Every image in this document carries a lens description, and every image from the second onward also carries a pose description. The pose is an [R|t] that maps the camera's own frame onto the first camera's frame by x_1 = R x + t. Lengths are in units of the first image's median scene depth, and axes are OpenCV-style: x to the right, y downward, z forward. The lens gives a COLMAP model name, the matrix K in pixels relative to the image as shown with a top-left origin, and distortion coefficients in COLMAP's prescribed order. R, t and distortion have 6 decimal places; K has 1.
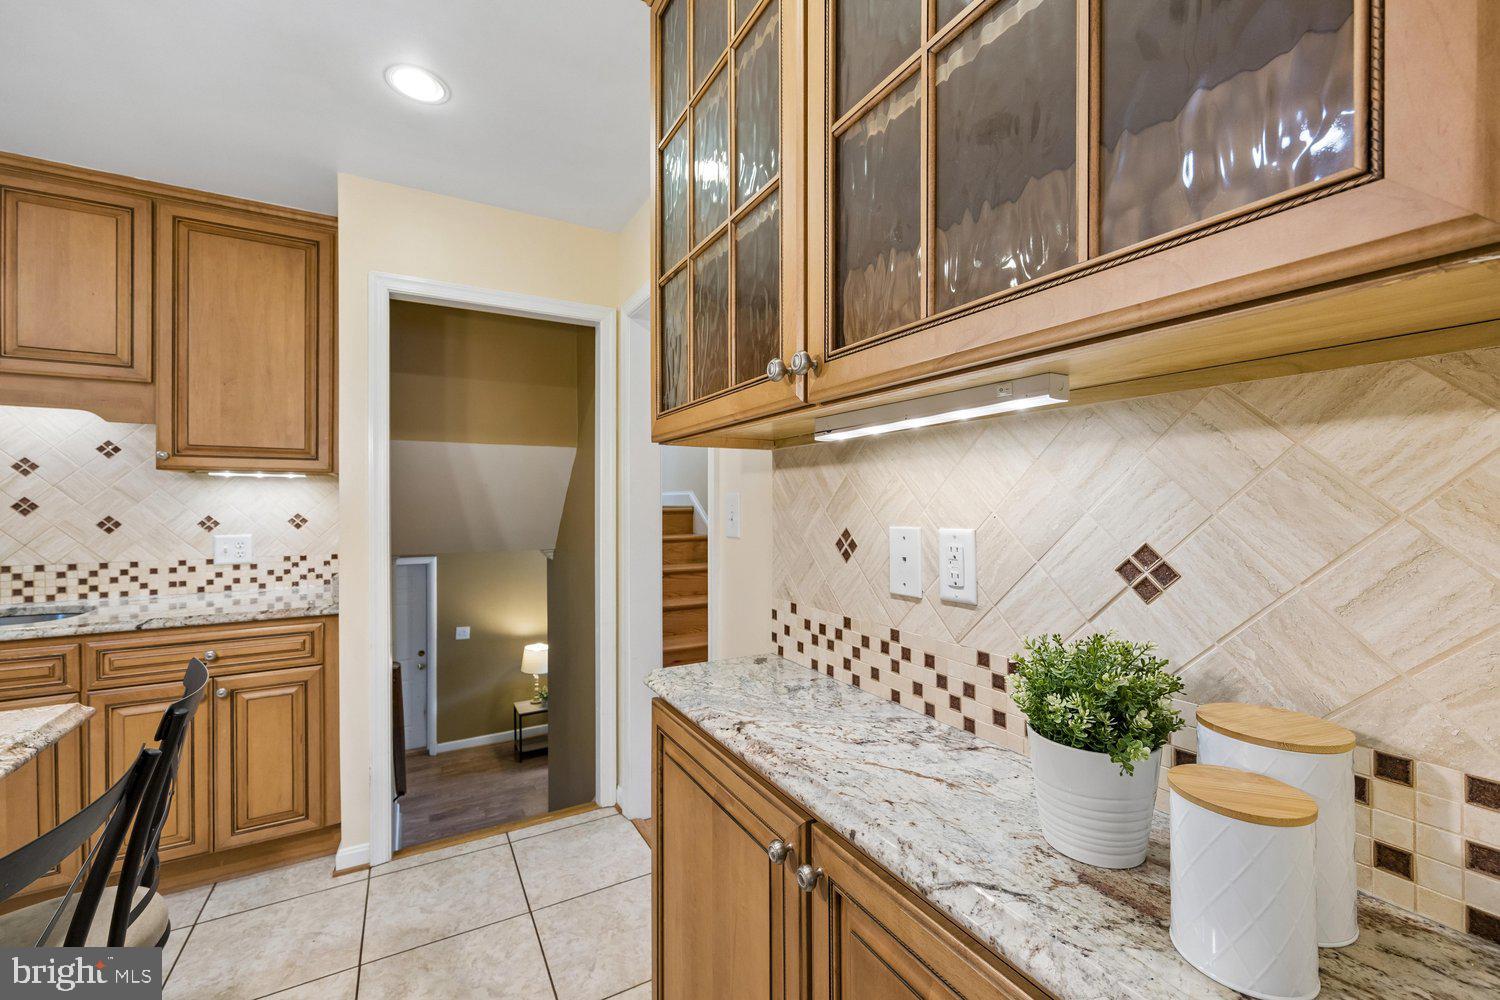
lens RADIAL K [[609.6, 0, 750.0], [0, 609.6, 500.0], [0, 0, 1]] dist [-0.000049, 0.000676]
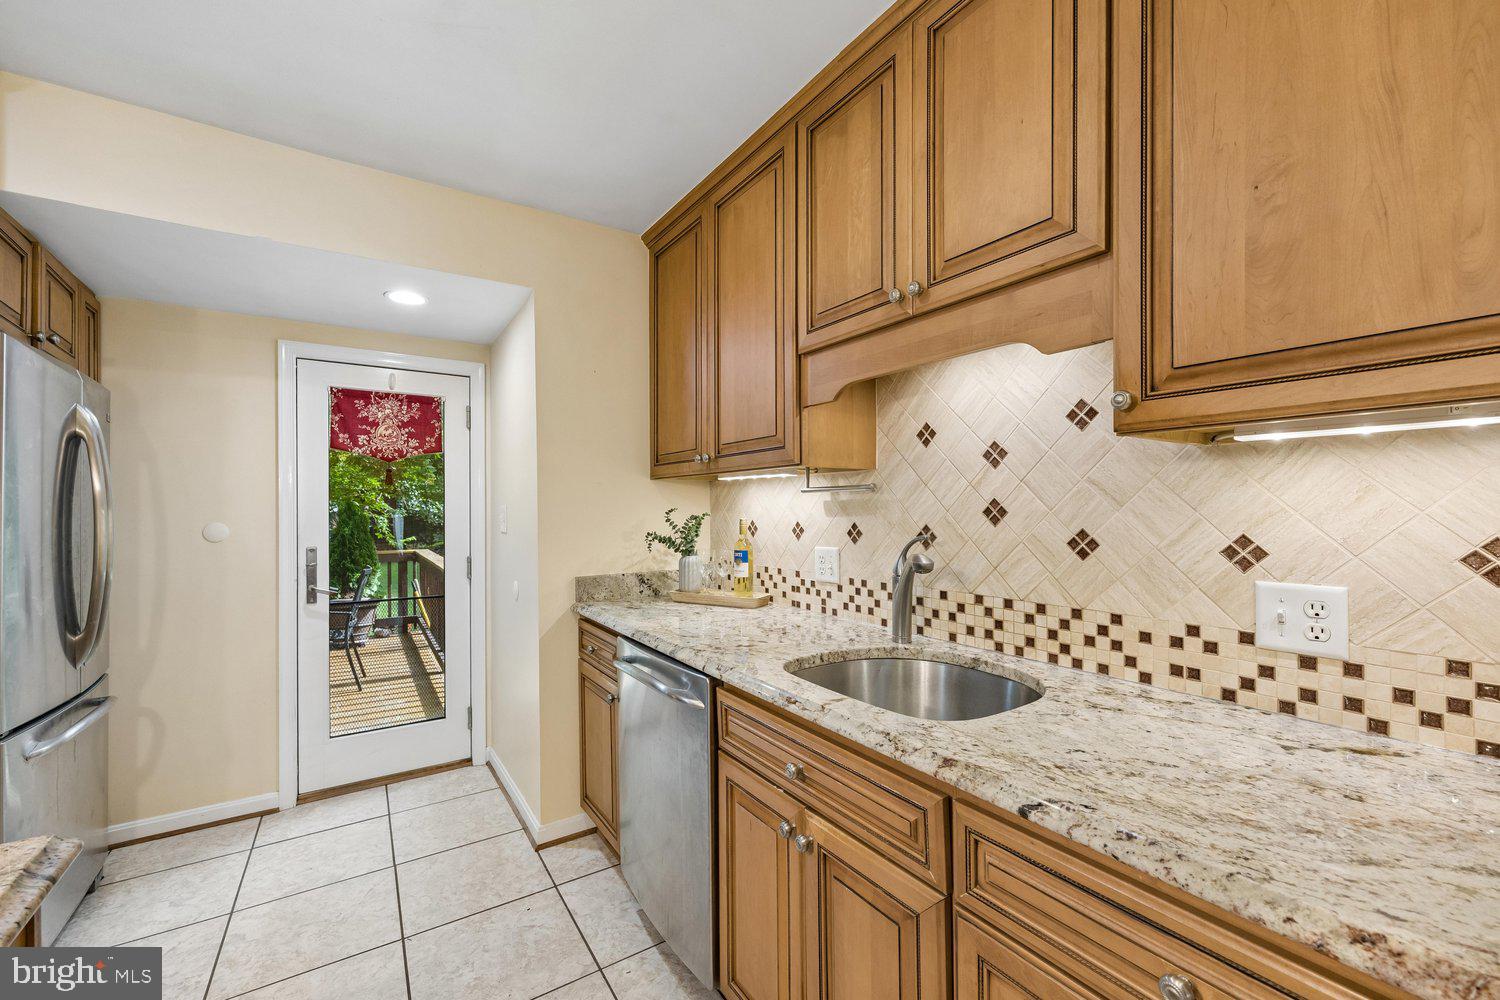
lens RADIAL K [[608.6, 0, 749.2], [0, 608.6, 510.1], [0, 0, 1]] dist [0.000197, 0.000391]
pose [[0.073309, 0.004641, -0.997298, -0.513979], [0.007553, 0.999958, 0.005209, 0.002577], [0.997281, -0.007915, 0.073271, 0.663861]]
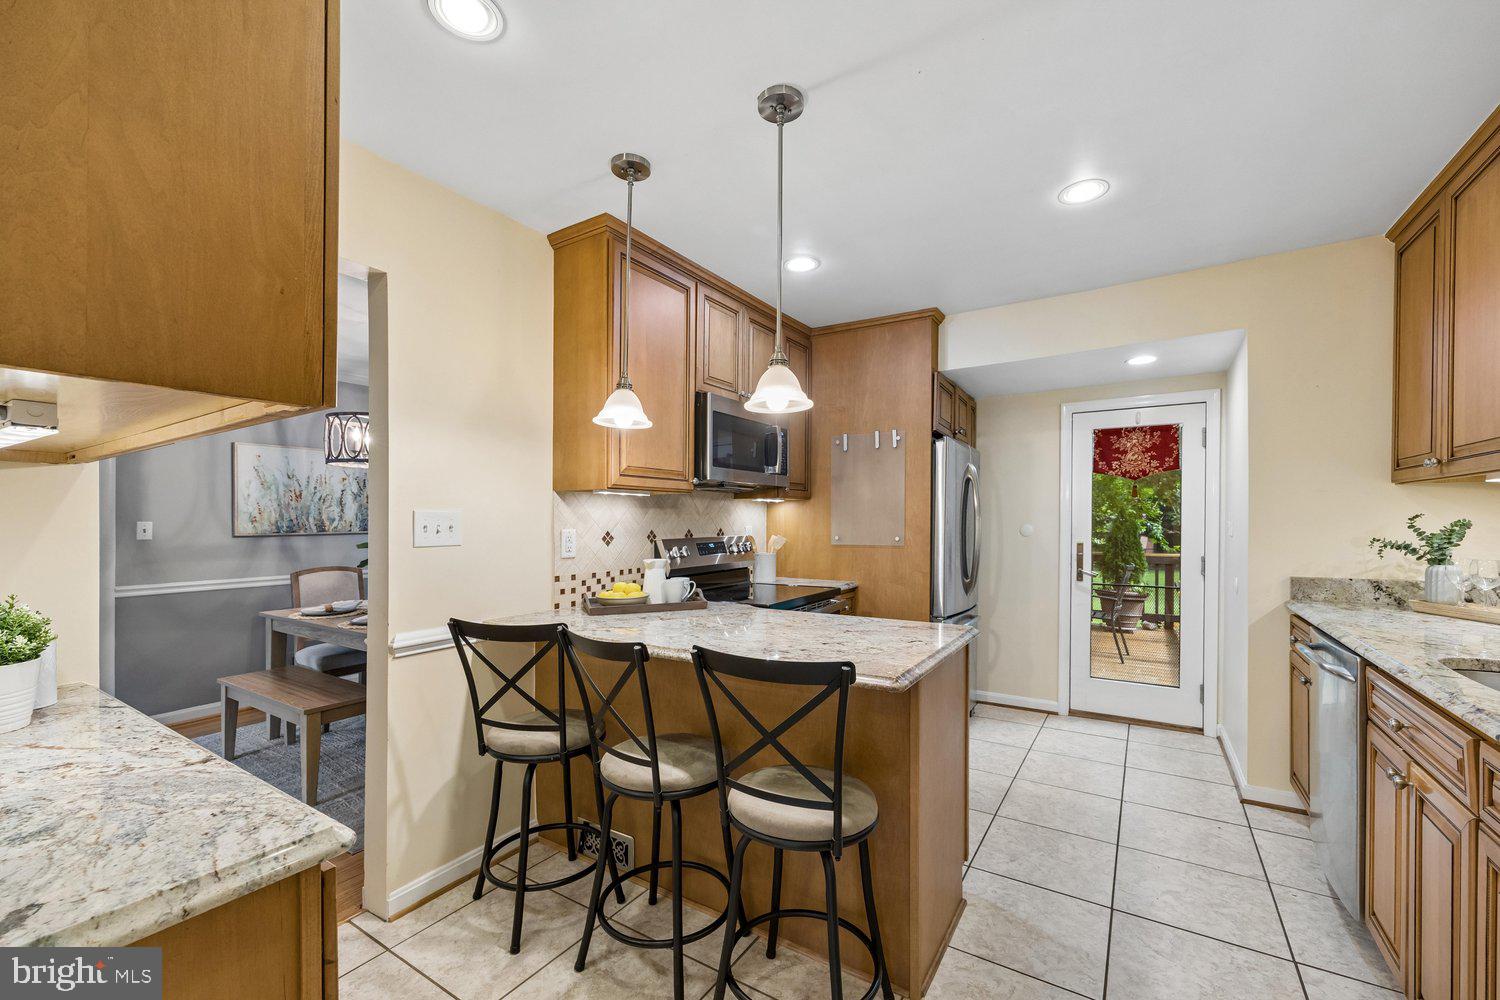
lens RADIAL K [[600.3, 0, 763.1], [0, 600.3, 533.3], [0, 0, 1]] dist [0.000108, -0.002540]
pose [[-0.876253, 0.017435, -0.481535, -0.141401], [0.008242, 0.999741, 0.021200, 0.006119], [0.481780, 0.014607, -0.876170, 0.966985]]
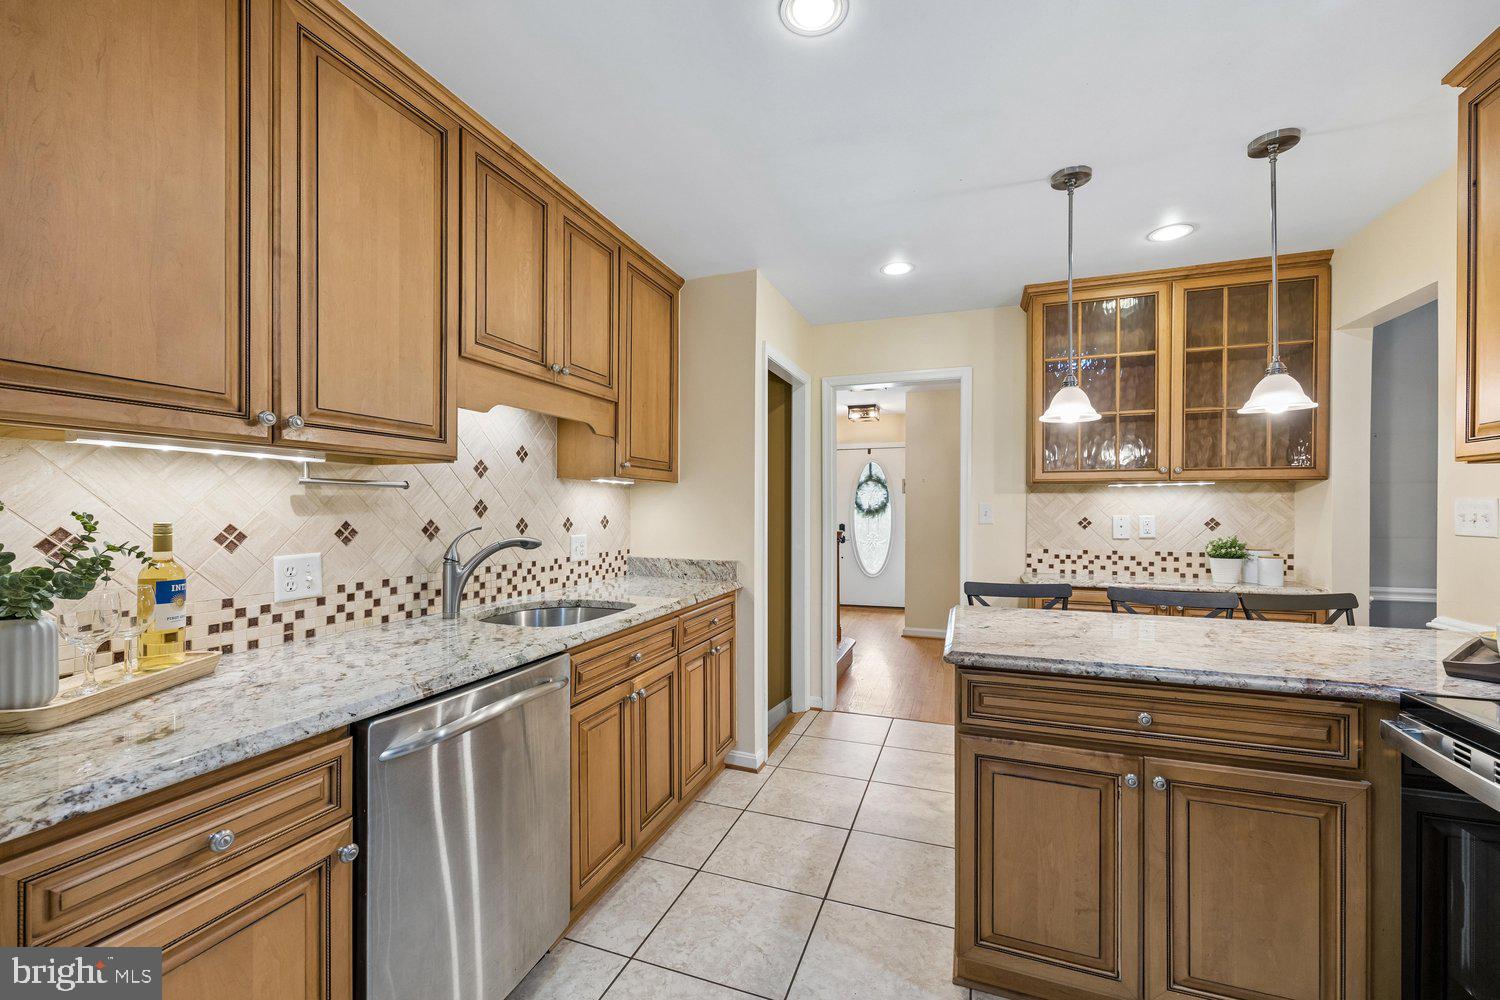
lens RADIAL K [[619.1, 0, 742.1], [0, 619.1, 508.3], [0, 0, 1]] dist [0.000884, 0.000181]
pose [[0.761043, 0.002219, 0.648698, -1.503718], [-0.005798, 0.999977, 0.003381, 0.004233], [-0.648675, -0.006334, 0.761039, -0.052719]]
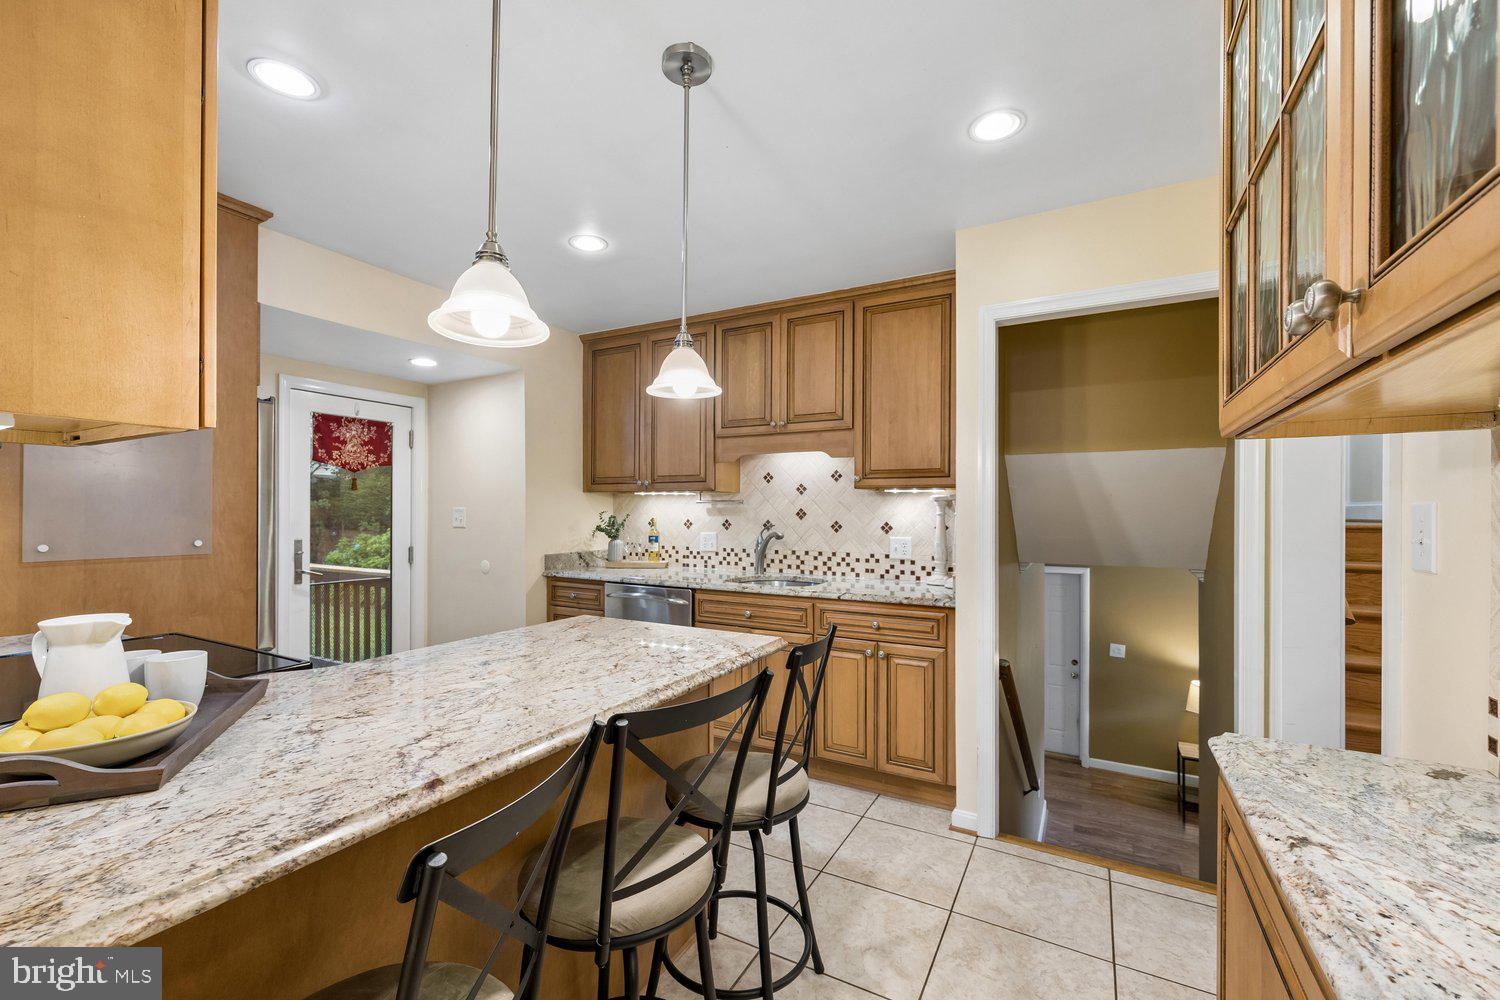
lens RADIAL K [[606.2, 0, 750.7], [0, 606.2, 511.3], [0, 0, 1]] dist [-0.000890, -0.000091]
pose [[0.520658, 0.003939, -0.853756, 0.106496], [-0.003067, 0.999992, 0.002743, -0.000586], [0.853760, 0.001190, 0.520665, 0.053135]]
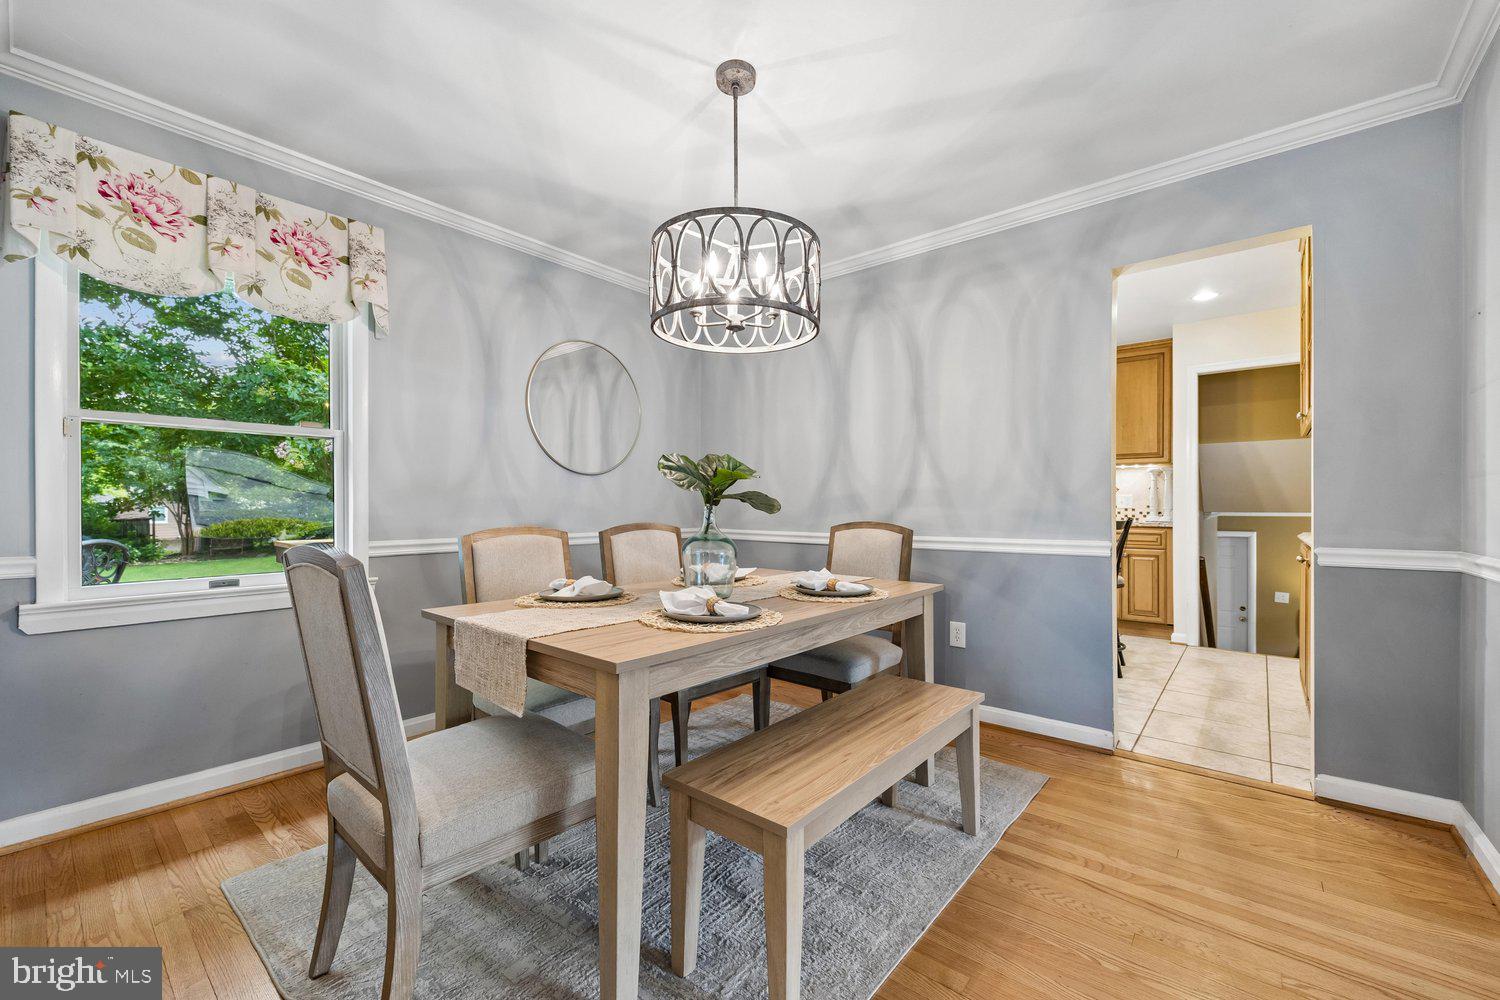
lens RADIAL K [[608.6, 0, 749.2], [0, 608.6, 510.1], [0, 0, 1]] dist [0.000197, 0.000391]
pose [[0.353261, 0.004826, -0.935512, 0.782185], [0.002611, 0.999978, 0.006145, 0.104634], [0.935521, -0.004614, 0.353240, -1.122743]]
